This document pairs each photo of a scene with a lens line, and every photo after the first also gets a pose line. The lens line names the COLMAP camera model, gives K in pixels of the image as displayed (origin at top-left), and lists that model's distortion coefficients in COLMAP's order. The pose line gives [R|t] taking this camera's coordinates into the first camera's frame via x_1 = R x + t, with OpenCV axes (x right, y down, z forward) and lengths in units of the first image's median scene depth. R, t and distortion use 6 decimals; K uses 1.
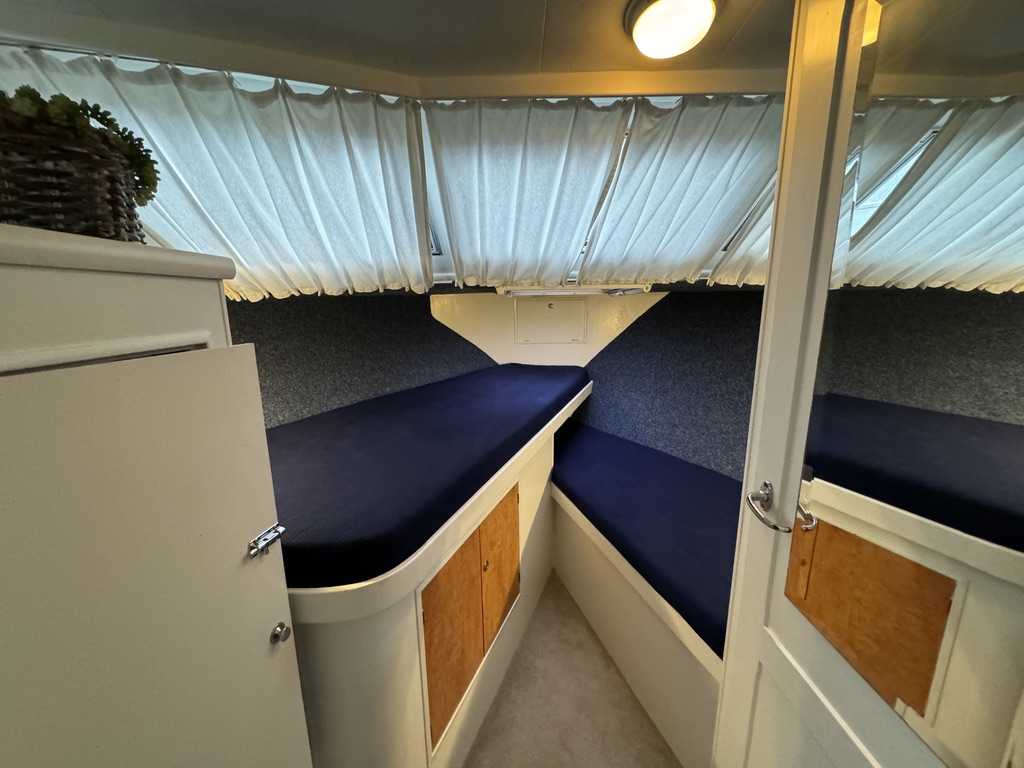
lens RADIAL K [[407.1, 0, 512.1], [0, 407.1, 381.2], [0, 0, 1]] dist [-0.004424, 0.000485]
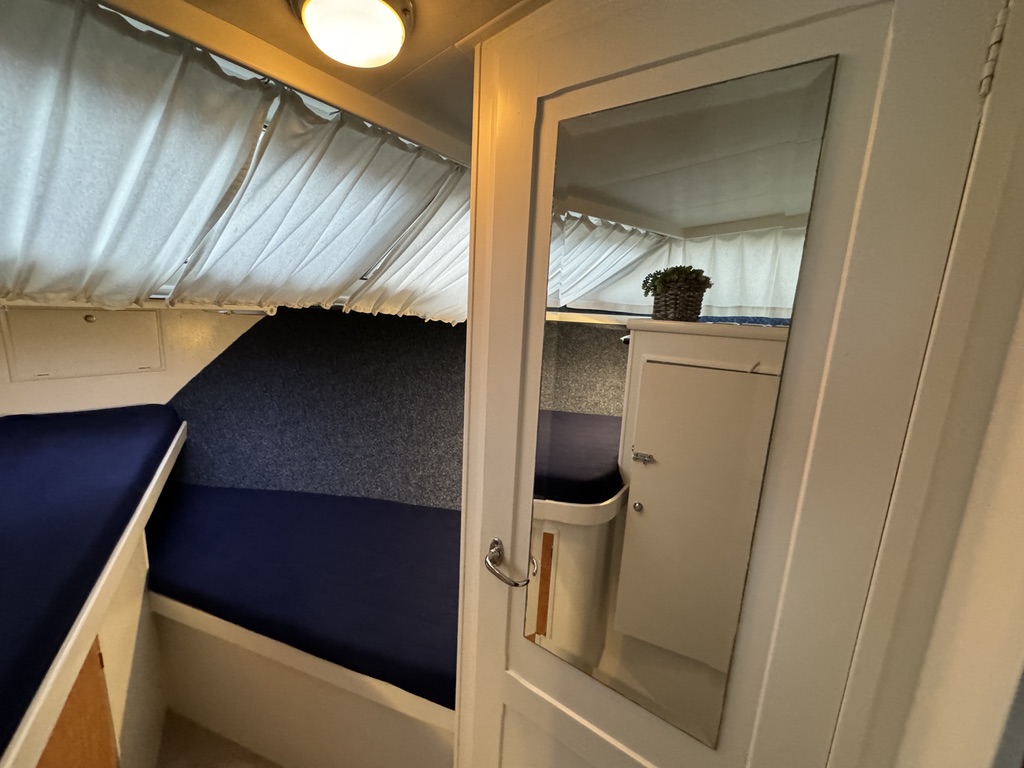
lens RADIAL K [[407.1, 0, 511.5], [0, 407.1, 383.9], [0, 0, 1]] dist [-0.004424, 0.000485]
pose [[0.590261, -0.106759, 0.800121, -0.079230], [0.100867, 0.993201, 0.058110, -0.112898], [-0.800885, 0.046406, 0.597017, 0.176576]]
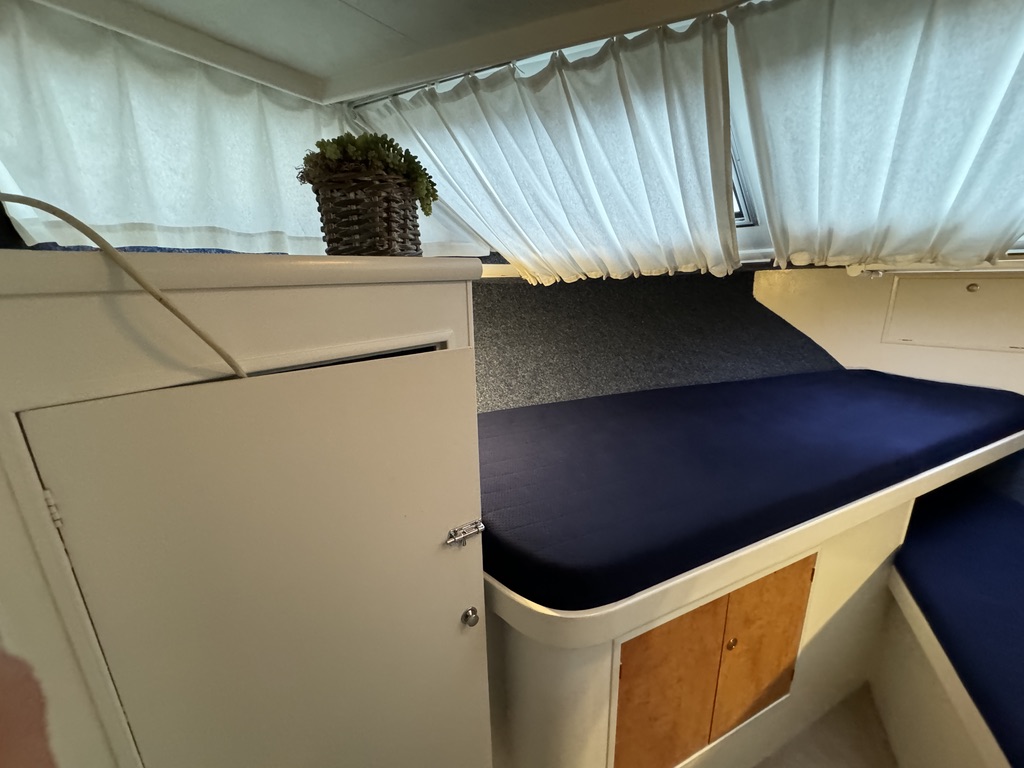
lens RADIAL K [[407.1, 0, 513.1], [0, 407.1, 381.4], [0, 0, 1]] dist [-0.004424, 0.000485]
pose [[0.720482, 0.176456, -0.670648, 0.067063], [-0.124518, 0.984286, 0.125208, -0.078933], [0.682203, -0.006702, 0.731132, 0.175020]]
